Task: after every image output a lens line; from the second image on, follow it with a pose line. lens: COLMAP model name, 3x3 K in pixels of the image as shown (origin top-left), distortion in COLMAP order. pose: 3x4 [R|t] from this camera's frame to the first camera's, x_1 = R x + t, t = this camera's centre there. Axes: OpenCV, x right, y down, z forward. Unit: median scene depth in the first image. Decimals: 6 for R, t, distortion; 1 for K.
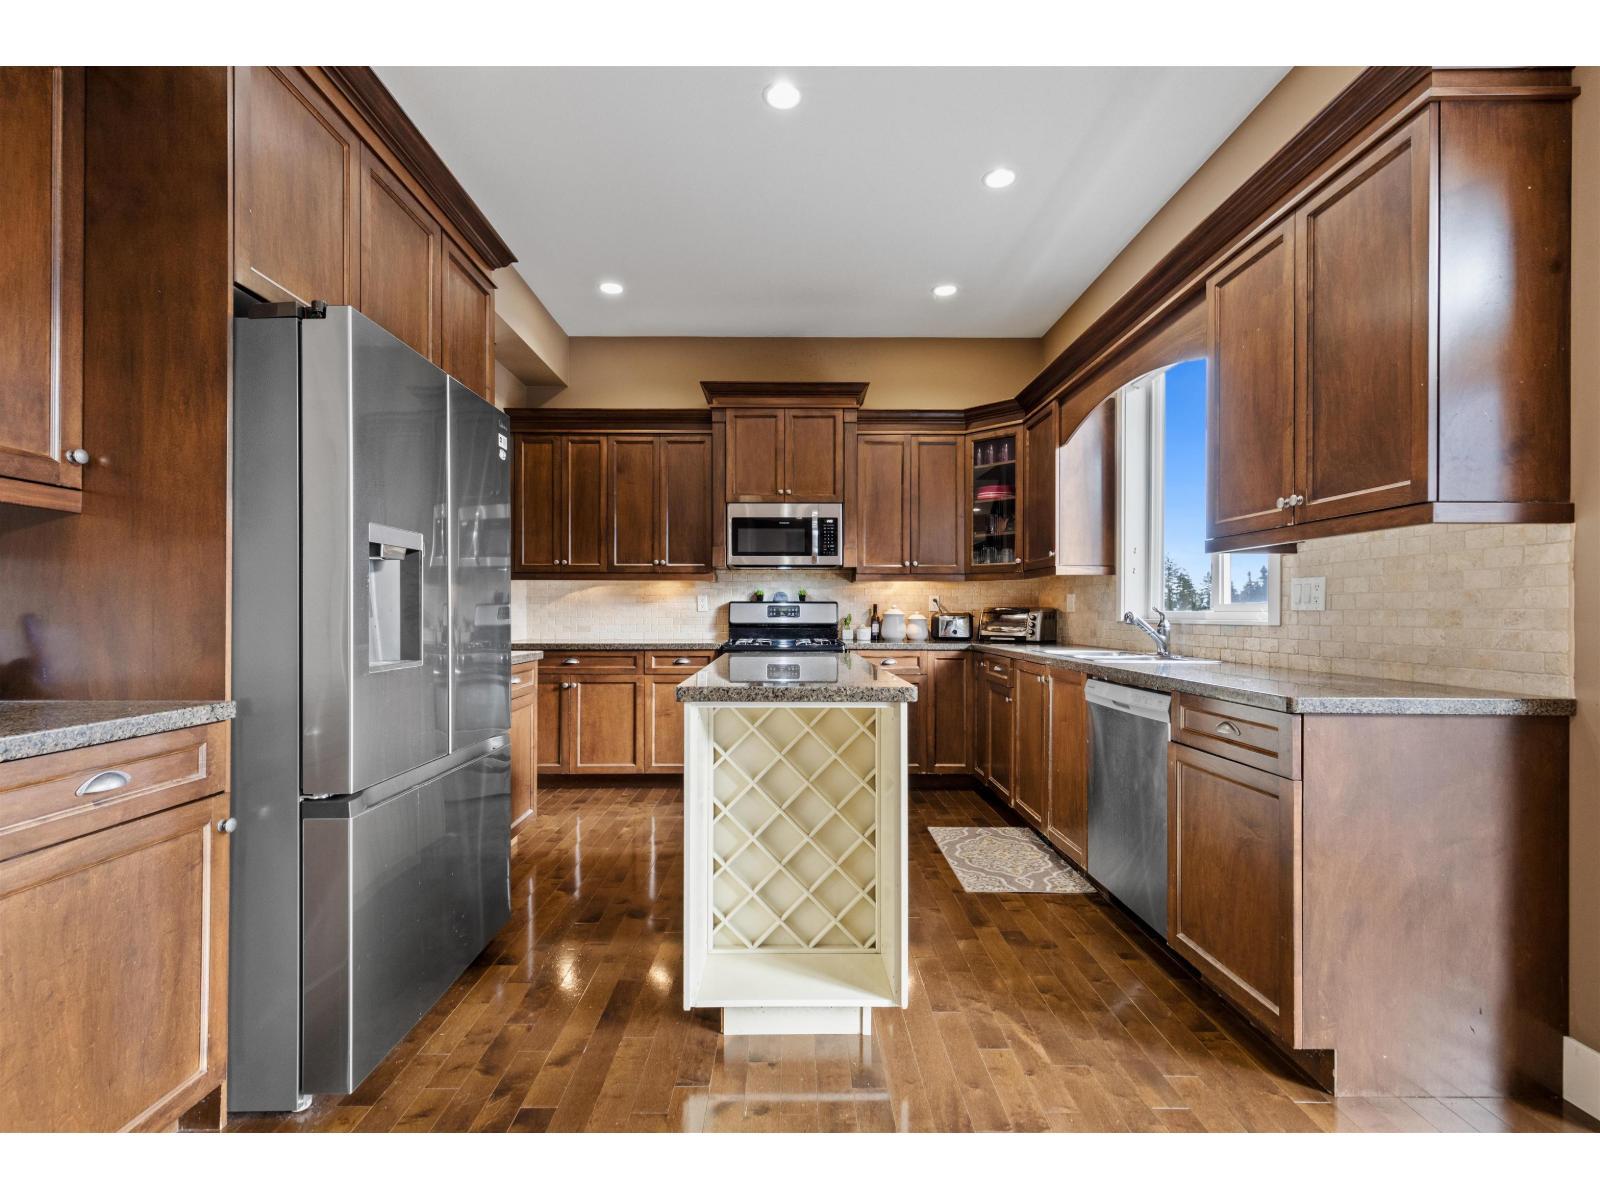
lens RADIAL K [[740.9, 0, 787.1], [0, 740.9, 605.2], [0, 0, 1]] dist [0.009992, 0.000160]
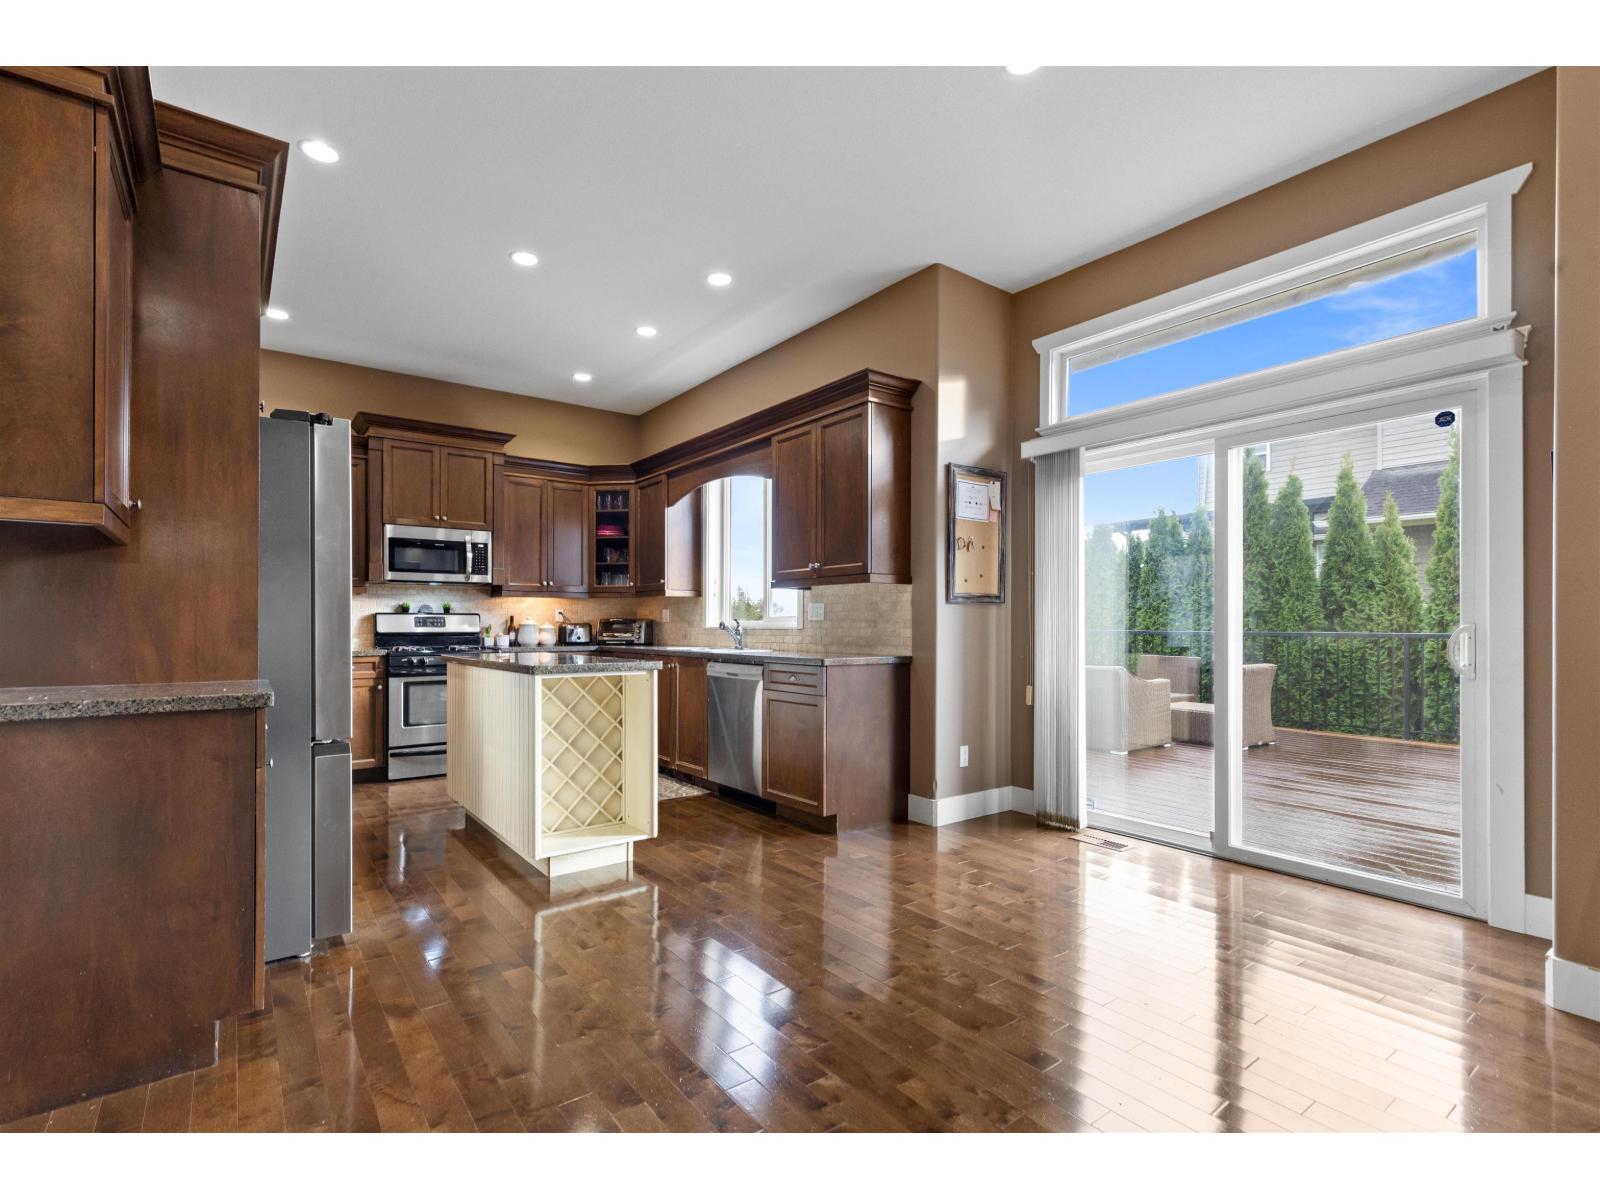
lens RADIAL K [[744.3, 0, 791.1], [0, 744.3, 615.2], [0, 0, 1]] dist [0.009535, 0.000203]
pose [[0.800965, 0.005378, 0.598687, -0.262197], [-0.003697, 0.999985, -0.004037, 0.001001], [-0.598700, 0.001020, 0.800973, -0.259259]]
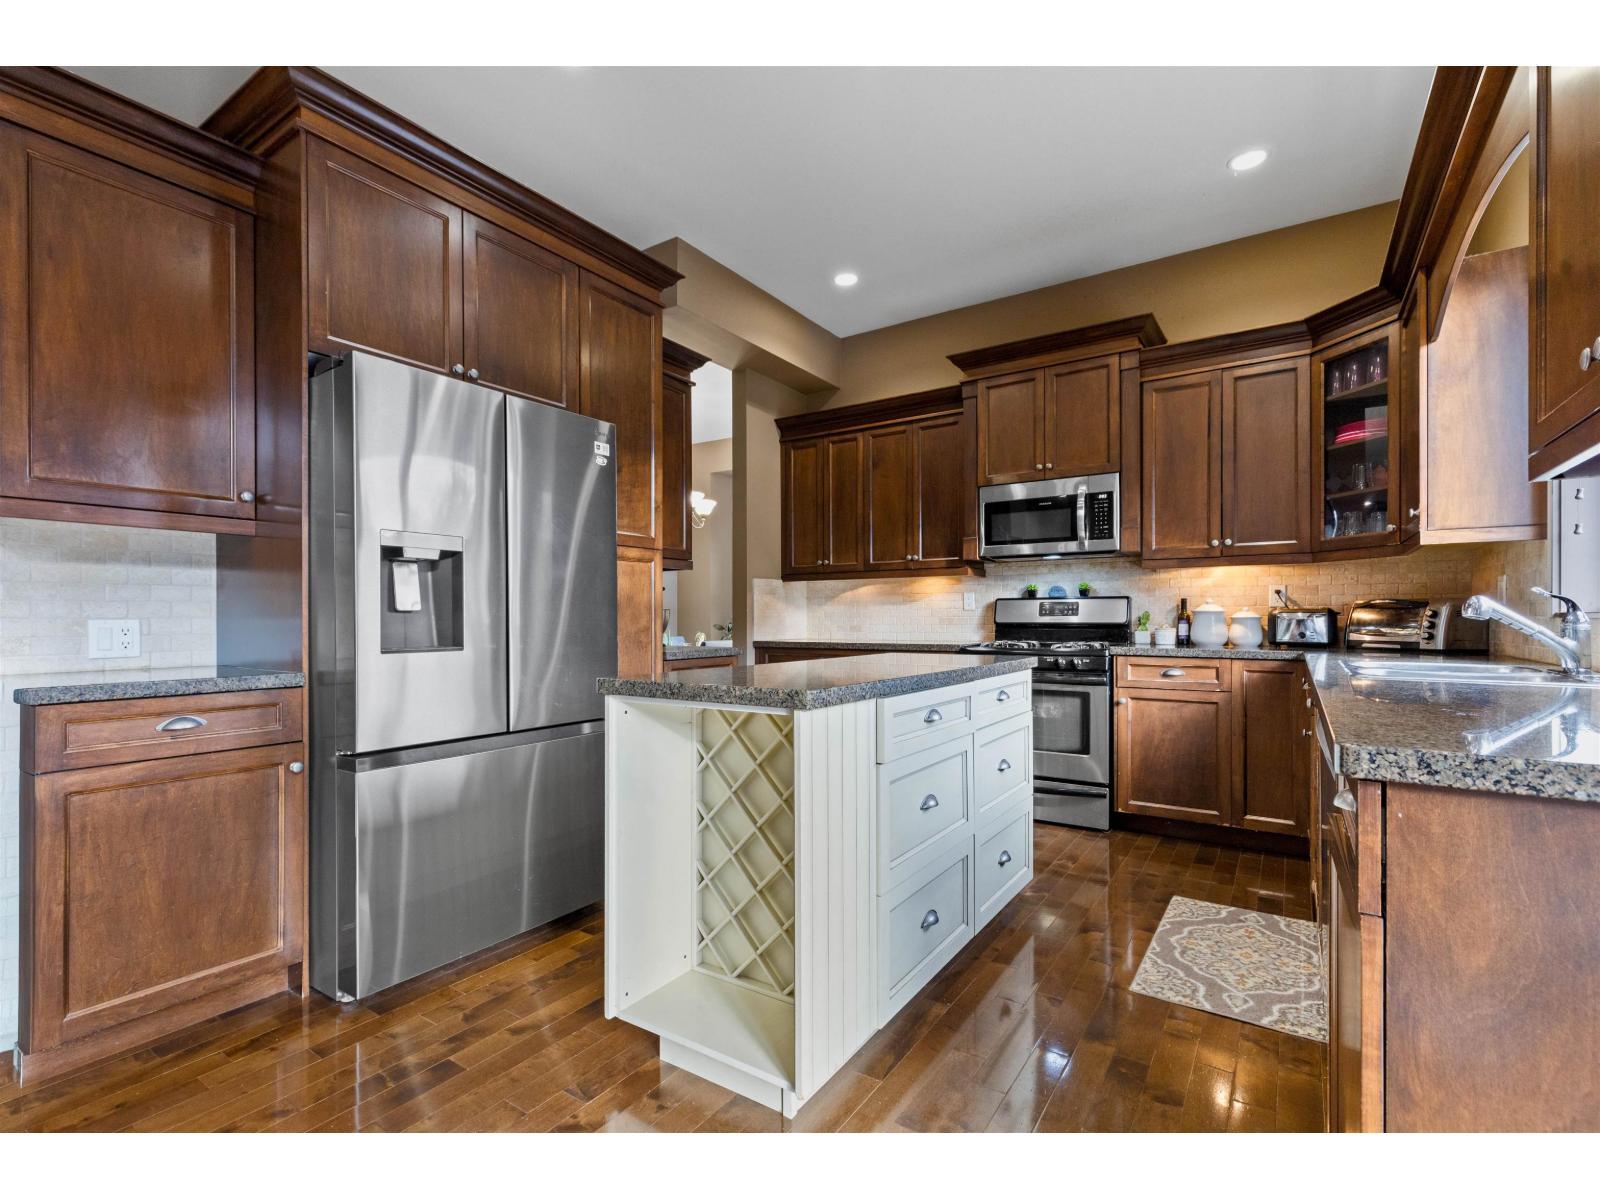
lens RADIAL K [[744.3, 0, 791.1], [0, 744.3, 615.2], [0, 0, 1]] dist [0.009535, 0.000203]
pose [[0.825988, -0.006232, -0.563653, 0.237333], [0.009226, 0.999954, 0.002463, 0.011268], [0.563612, -0.007235, 0.826008, 0.136811]]
